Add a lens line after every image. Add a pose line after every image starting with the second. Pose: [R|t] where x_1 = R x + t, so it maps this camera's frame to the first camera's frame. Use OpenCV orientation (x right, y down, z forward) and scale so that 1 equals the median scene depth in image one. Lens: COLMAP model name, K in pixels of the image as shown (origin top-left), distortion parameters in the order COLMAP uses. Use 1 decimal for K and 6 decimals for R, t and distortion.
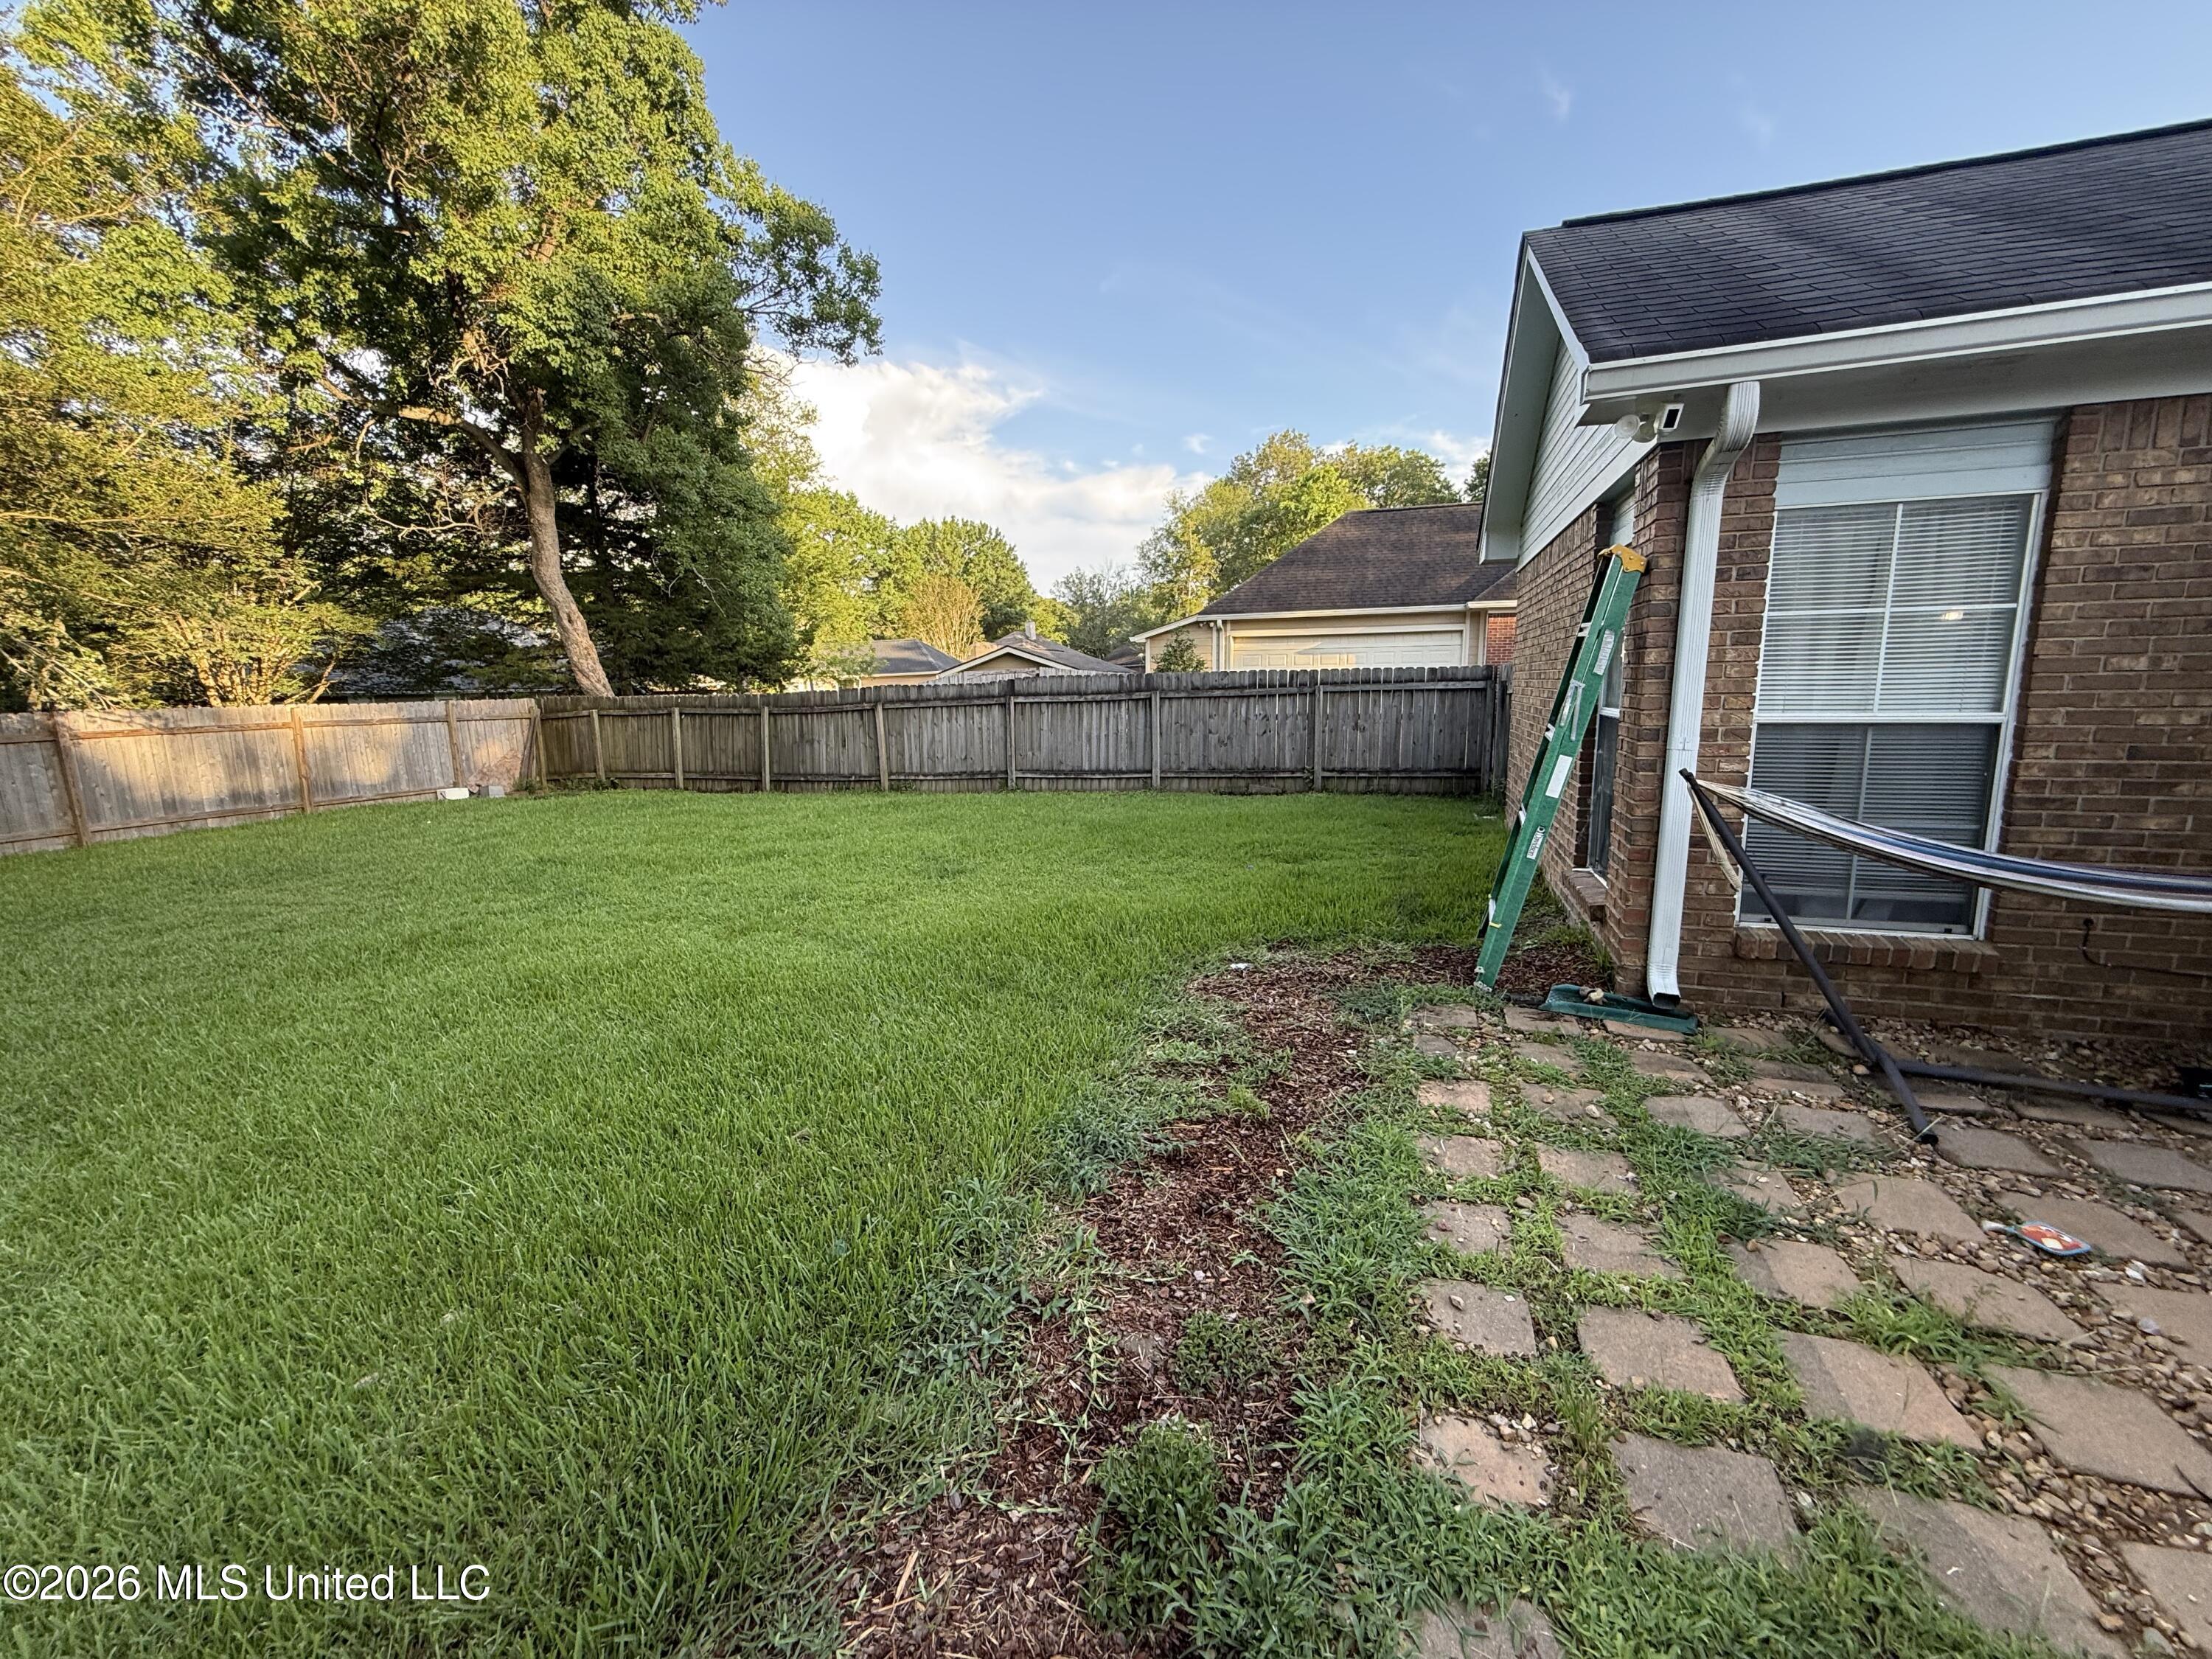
lens RADIAL K [[885.5, 0, 1102.0], [0, 885.5, 830.7], [0, 0, 1]] dist [0.000118, 0.000259]
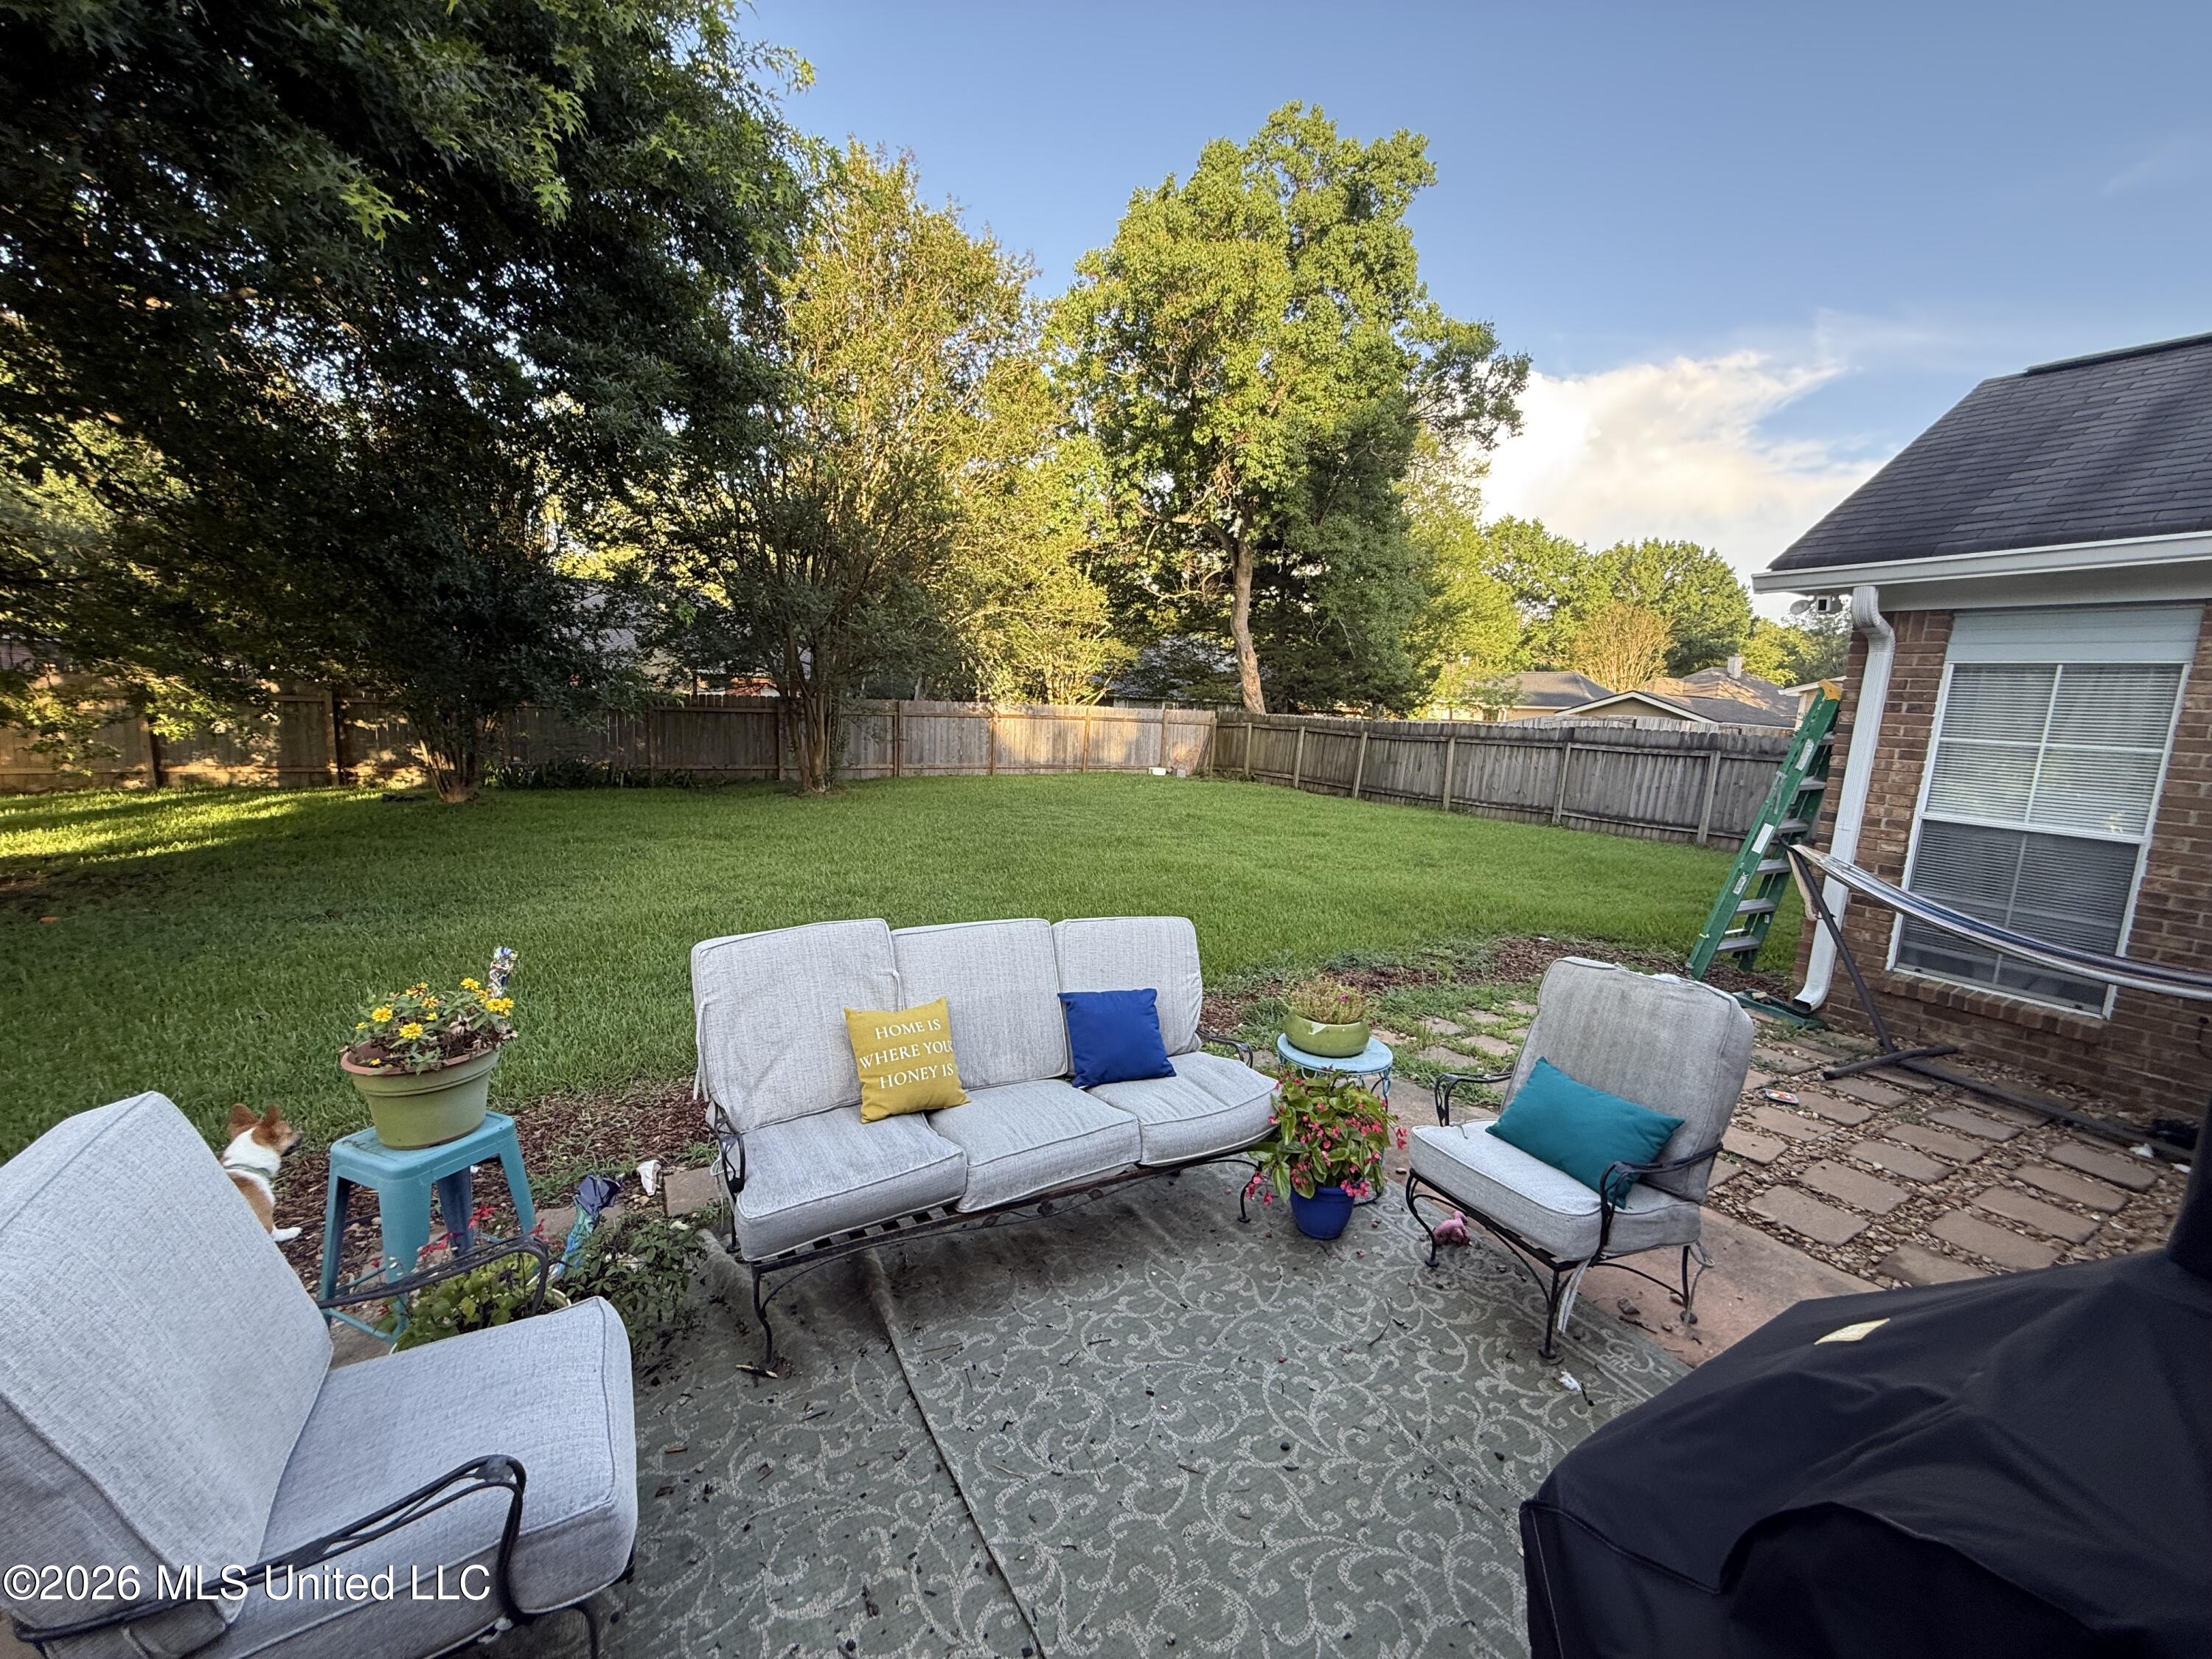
lens RADIAL K [[885.5, 0, 1103.4], [0, 885.5, 829.8], [0, 0, 1]] dist [0.000118, 0.000259]
pose [[0.755320, 0.157583, -0.636128, 0.189166], [-0.173206, 0.984147, 0.038135, 0.016391], [0.632053, 0.081377, 0.770640, -0.230678]]
